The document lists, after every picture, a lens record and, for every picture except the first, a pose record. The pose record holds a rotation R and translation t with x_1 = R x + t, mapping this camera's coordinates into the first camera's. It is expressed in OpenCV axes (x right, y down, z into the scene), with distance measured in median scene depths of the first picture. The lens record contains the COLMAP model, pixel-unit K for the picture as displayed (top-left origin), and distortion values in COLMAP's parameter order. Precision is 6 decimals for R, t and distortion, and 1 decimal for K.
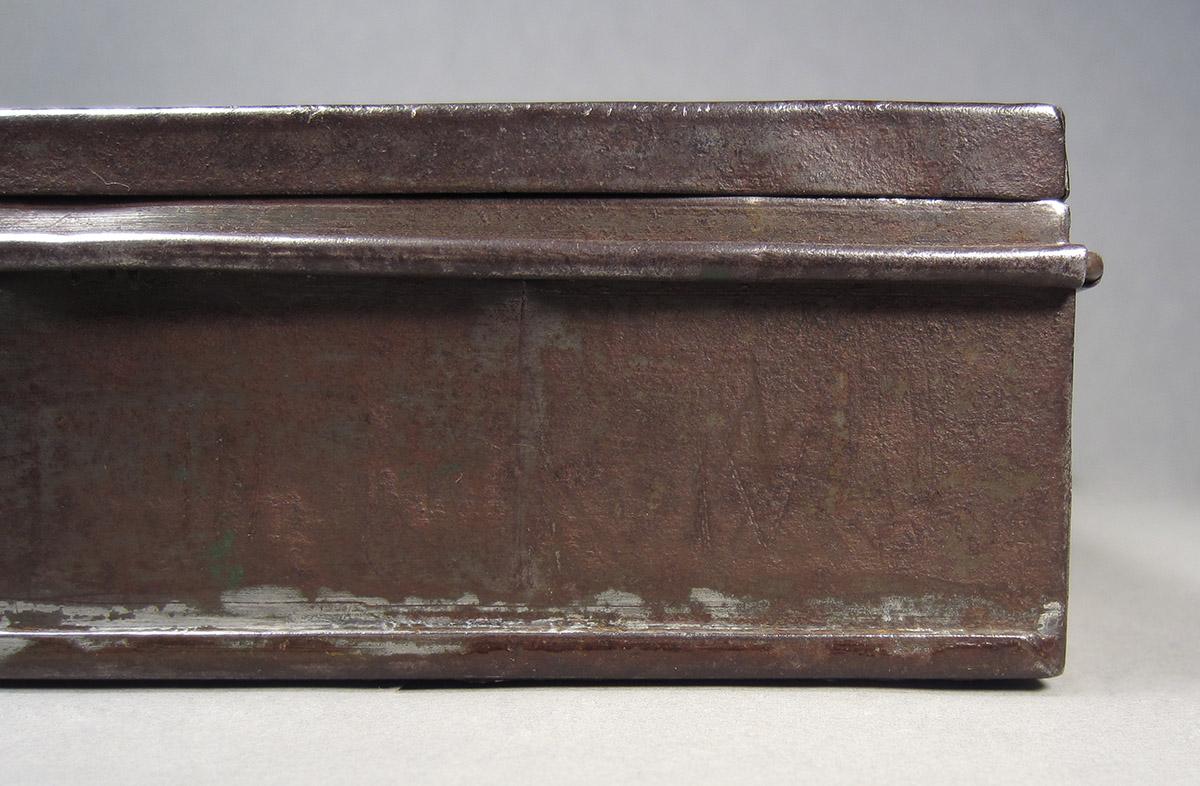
lens RADIAL K [[978.4, 0, 599.4], [0, 978.4, 392.0], [0, 0, 1]] dist [-0.008163, 0.005948]
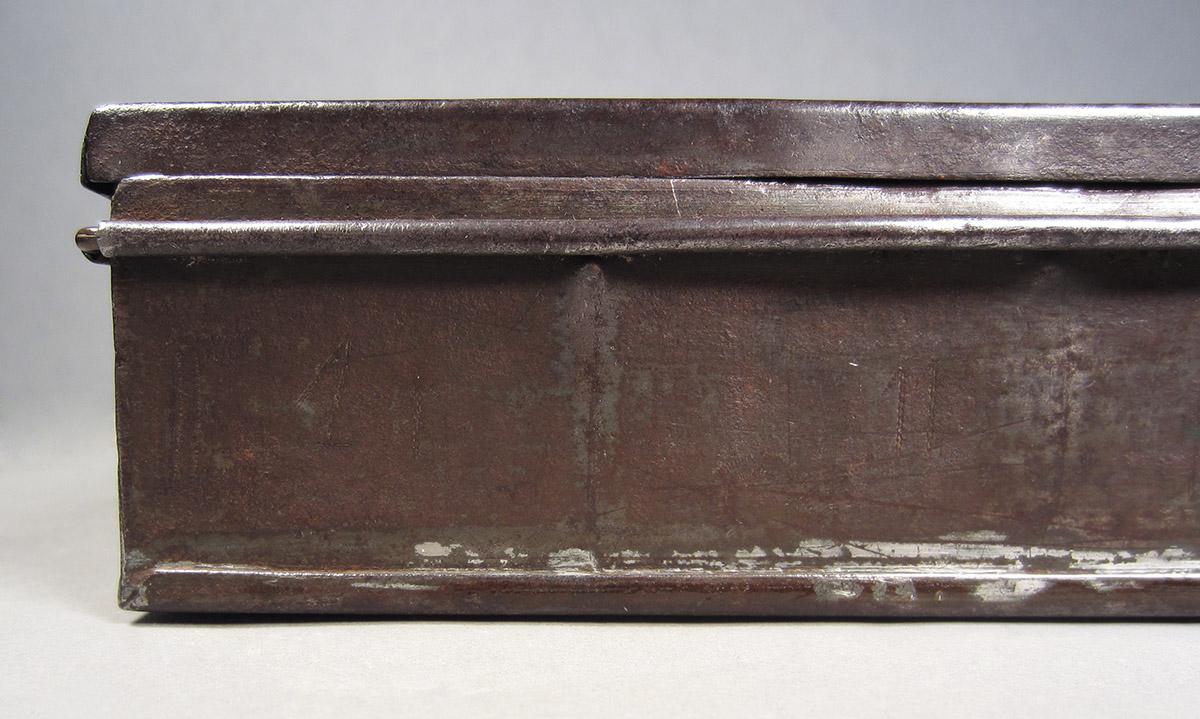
lens RADIAL K [[883.1, 0, 601.1], [0, 883.1, 360.8], [0, 0, 1]] dist [-0.015411, 0.000983]
pose [[0.999959, 0.004455, 0.007919, -1.100912], [-0.004482, 0.999984, 0.003402, 0.001050], [-0.007903, -0.003437, 0.999963, 0.003129]]
